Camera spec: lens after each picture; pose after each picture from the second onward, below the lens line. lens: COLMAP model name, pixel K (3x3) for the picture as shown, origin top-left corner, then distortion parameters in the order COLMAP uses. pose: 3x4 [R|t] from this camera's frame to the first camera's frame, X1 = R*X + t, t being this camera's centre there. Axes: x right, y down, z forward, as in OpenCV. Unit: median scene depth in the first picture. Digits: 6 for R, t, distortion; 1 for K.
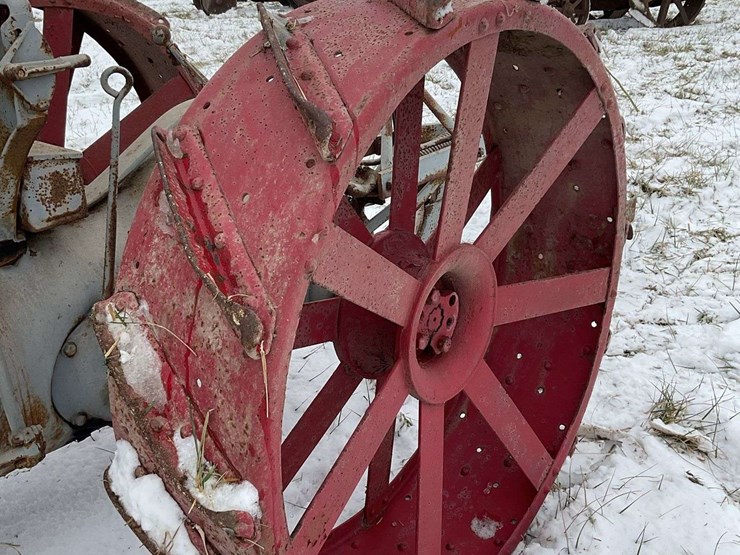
lens RADIAL K [[810.9, 0, 369.5], [0, 810.9, 273.5], [0, 0, 1]] dist [0.140728, -0.295932]
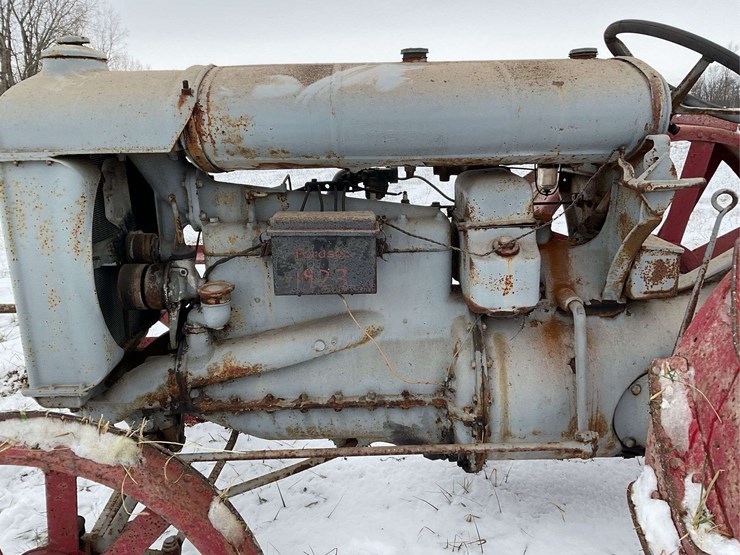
lens RADIAL K [[608.6, 0, 366.7], [0, 608.6, 277.6], [0, 0, 1]] dist [0.111499, -0.217002]
pose [[0.650435, 0.198633, -0.733129, 0.067391], [-0.261784, 0.964687, 0.029115, 0.002551], [0.713024, 0.172984, 0.679466, -0.039465]]
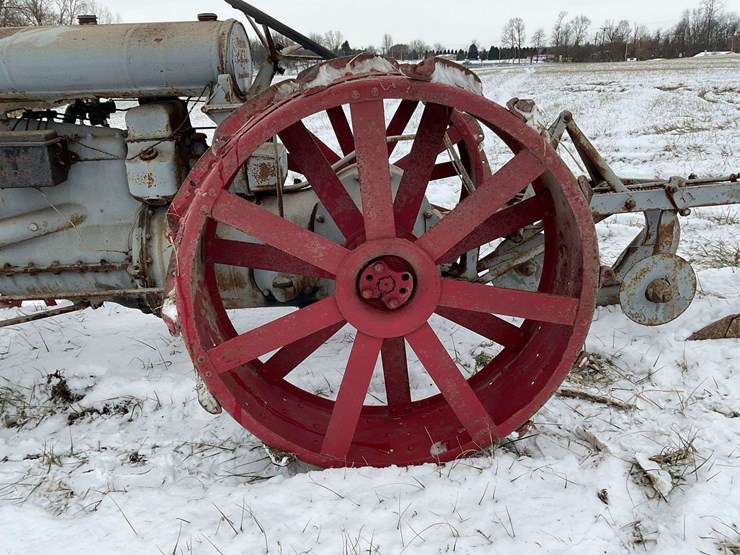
lens RADIAL K [[615.5, 0, 365.7], [0, 615.5, 278.2], [0, 0, 1]] dist [0.013840, -0.034908]
pose [[0.670269, 0.242905, -0.701239, 1.063456], [-0.245245, 0.964329, 0.099624, -0.074813], [0.700425, 0.105200, 0.705931, 0.183445]]
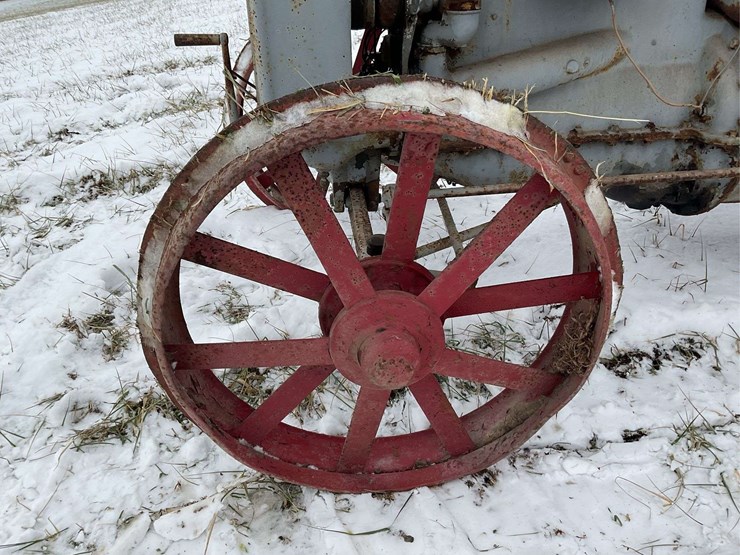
lens RADIAL K [[615.5, 0, 365.7], [0, 615.5, 278.2], [0, 0, 1]] dist [0.013840, -0.034908]
pose [[0.704687, 0.333651, -0.626173, -0.320875], [-0.237010, 0.942534, 0.235493, 0.379173], [0.668762, -0.017540, 0.743270, -0.309077]]
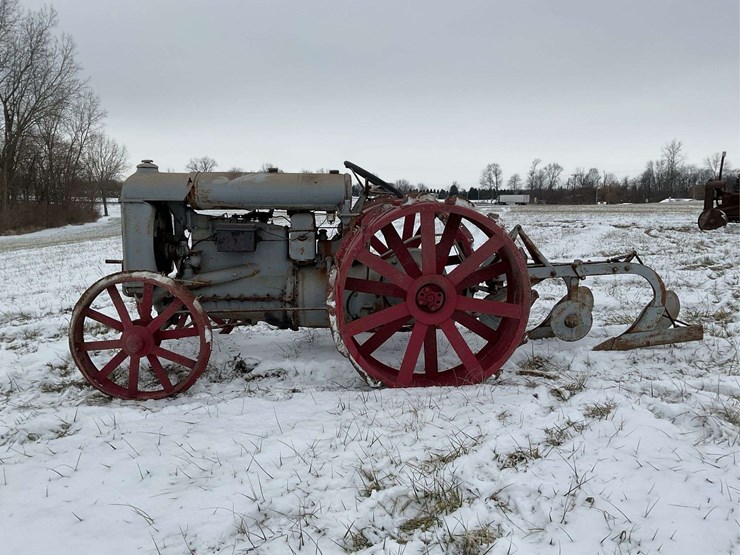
lens RADIAL K [[608.6, 0, 366.7], [0, 608.6, 277.6], [0, 0, 1]] dist [0.111499, -0.217002]
pose [[0.686436, 0.115227, -0.718003, 1.984186], [-0.273257, 0.955877, -0.107841, 0.374462], [0.673897, 0.270225, 0.687635, -1.025754]]
